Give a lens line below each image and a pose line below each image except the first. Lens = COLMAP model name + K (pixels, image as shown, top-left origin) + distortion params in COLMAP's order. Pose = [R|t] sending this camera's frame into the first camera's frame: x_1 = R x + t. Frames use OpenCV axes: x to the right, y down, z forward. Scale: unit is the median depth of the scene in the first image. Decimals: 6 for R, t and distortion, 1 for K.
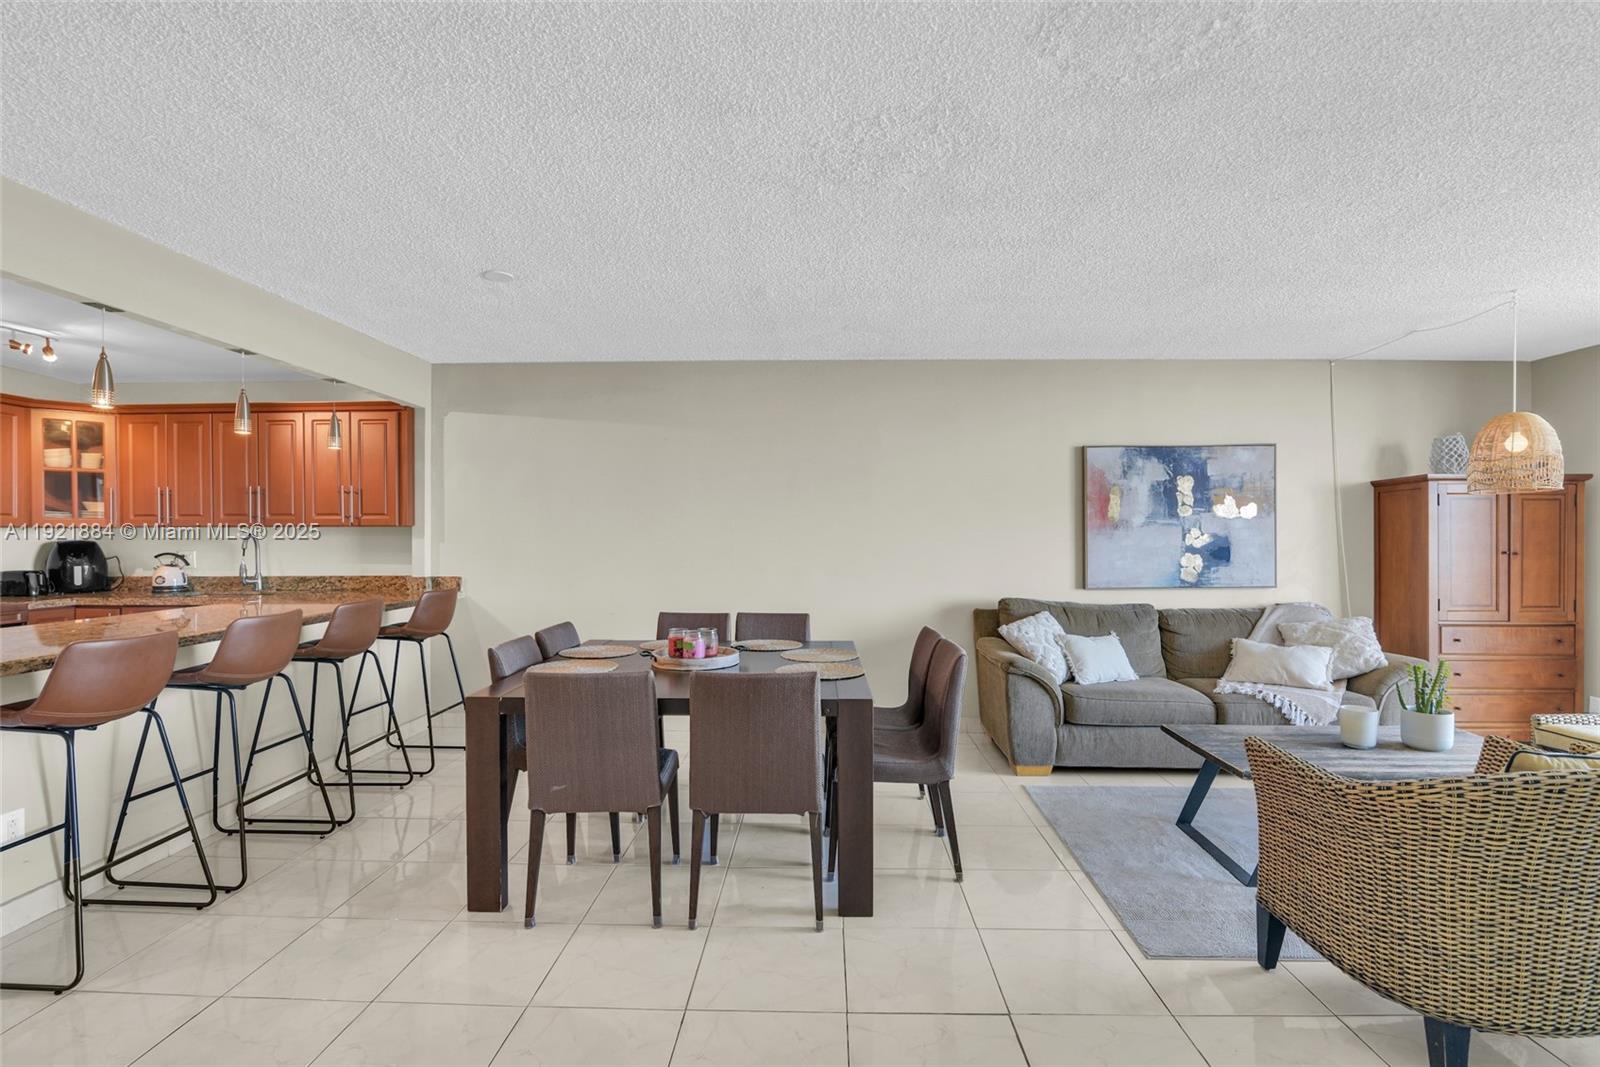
lens RADIAL K [[742.0, 0, 802.6], [0, 742.0, 540.8], [0, 0, 1]] dist [-0.013488, 0.000076]
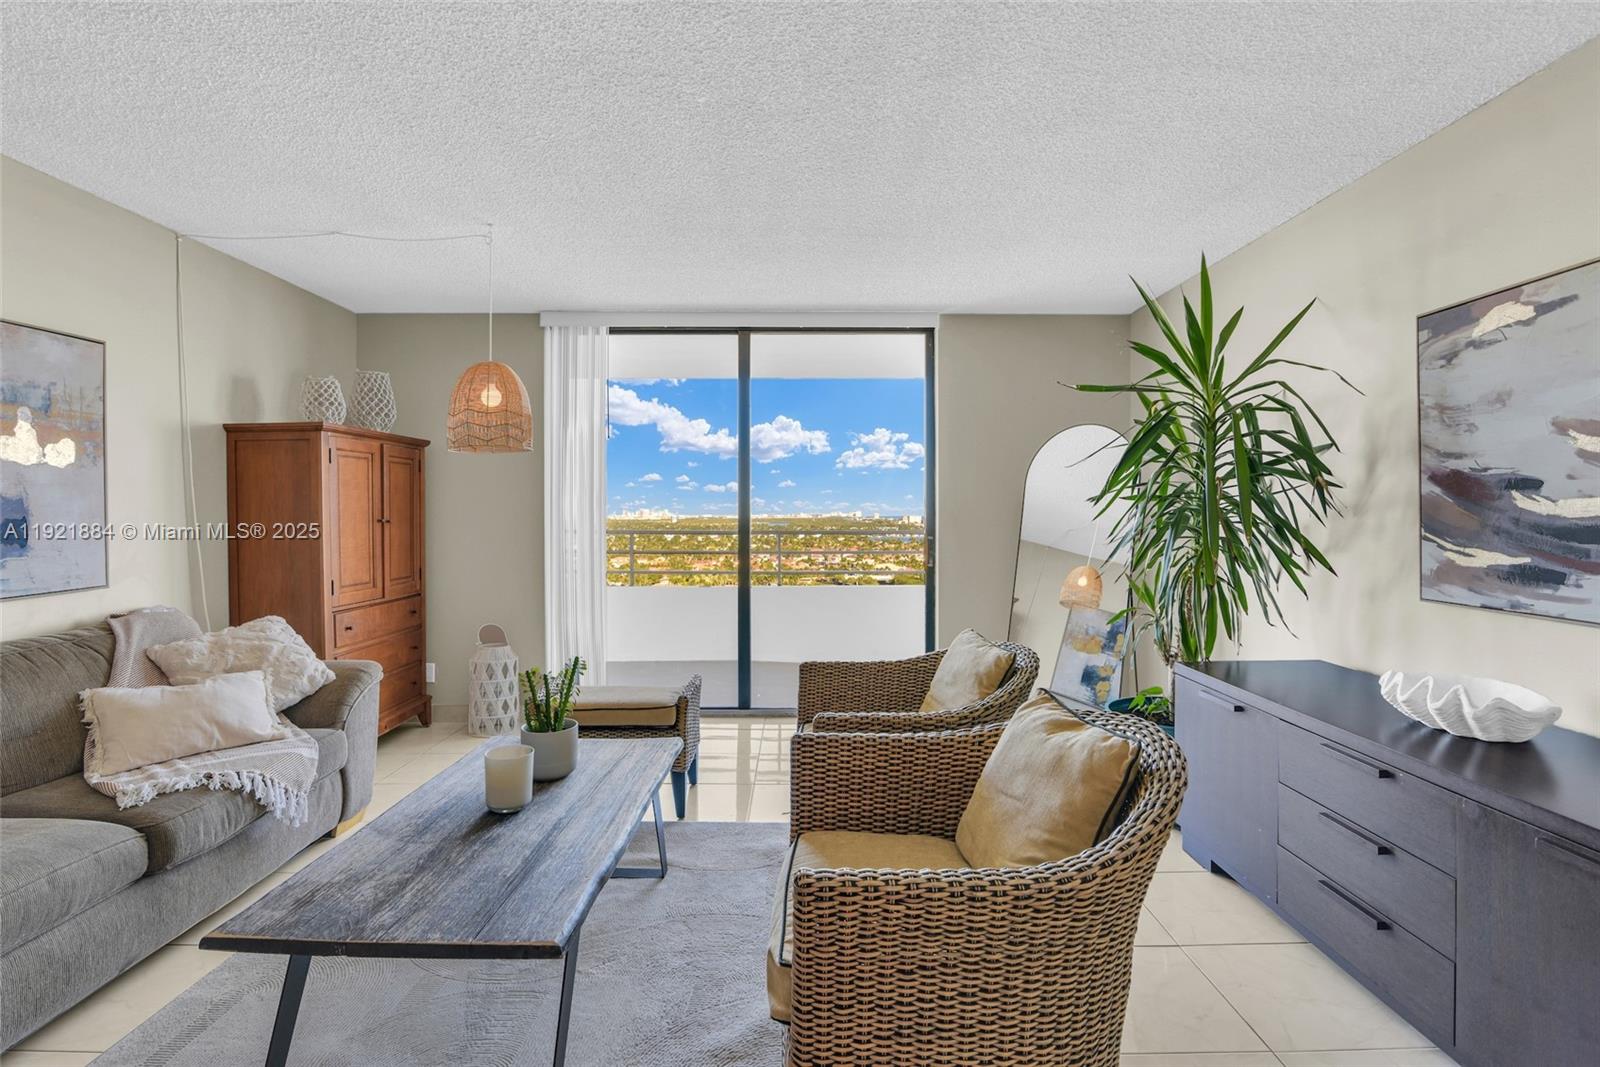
lens RADIAL K [[752.8, 0, 807.8], [0, 752.8, 518.1], [0, 0, 1]] dist [-0.018779, -0.000426]
pose [[-0.040074, -0.011956, 0.999125, 0.033697], [0.002134, 0.999925, 0.012051, 0.002532], [-0.999194, 0.002615, -0.040046, 0.466897]]
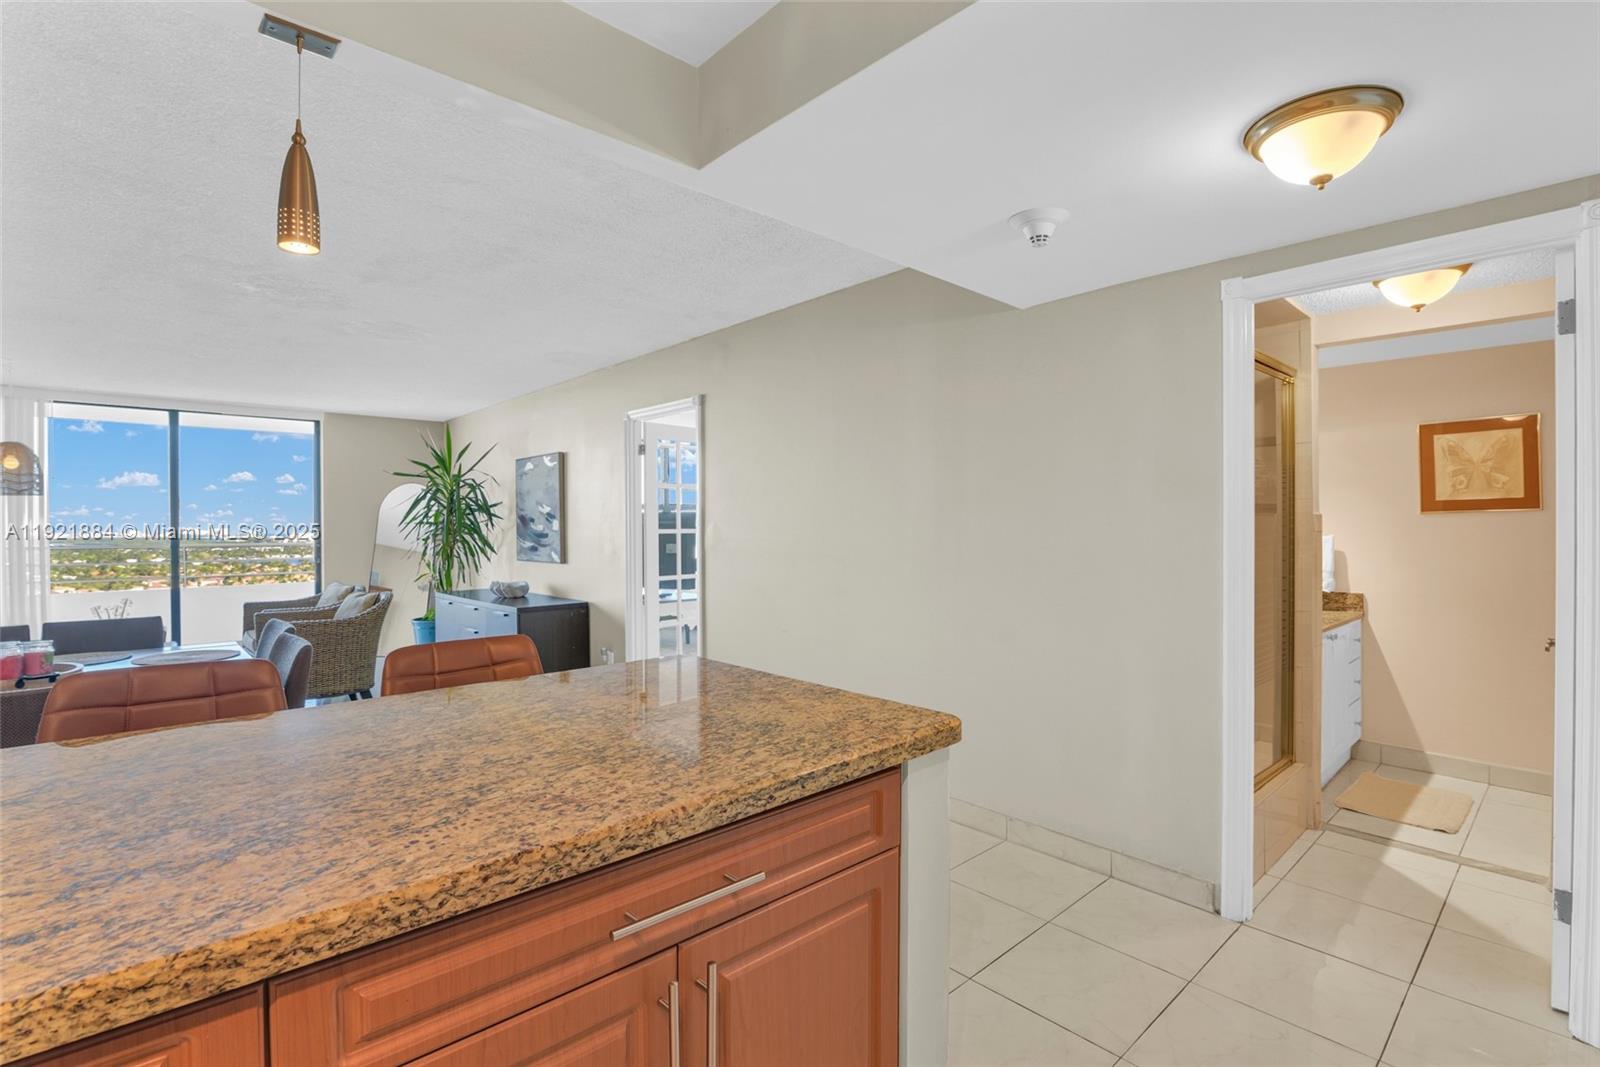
lens RADIAL K [[752.8, 0, 807.8], [0, 752.8, 518.1], [0, 0, 1]] dist [-0.018779, -0.000426]
pose [[-0.697901, 0.007081, 0.716159, -0.877908], [0.004866, 0.999975, -0.005144, -0.005149], [-0.716178, -0.000105, -0.697918, 0.635032]]
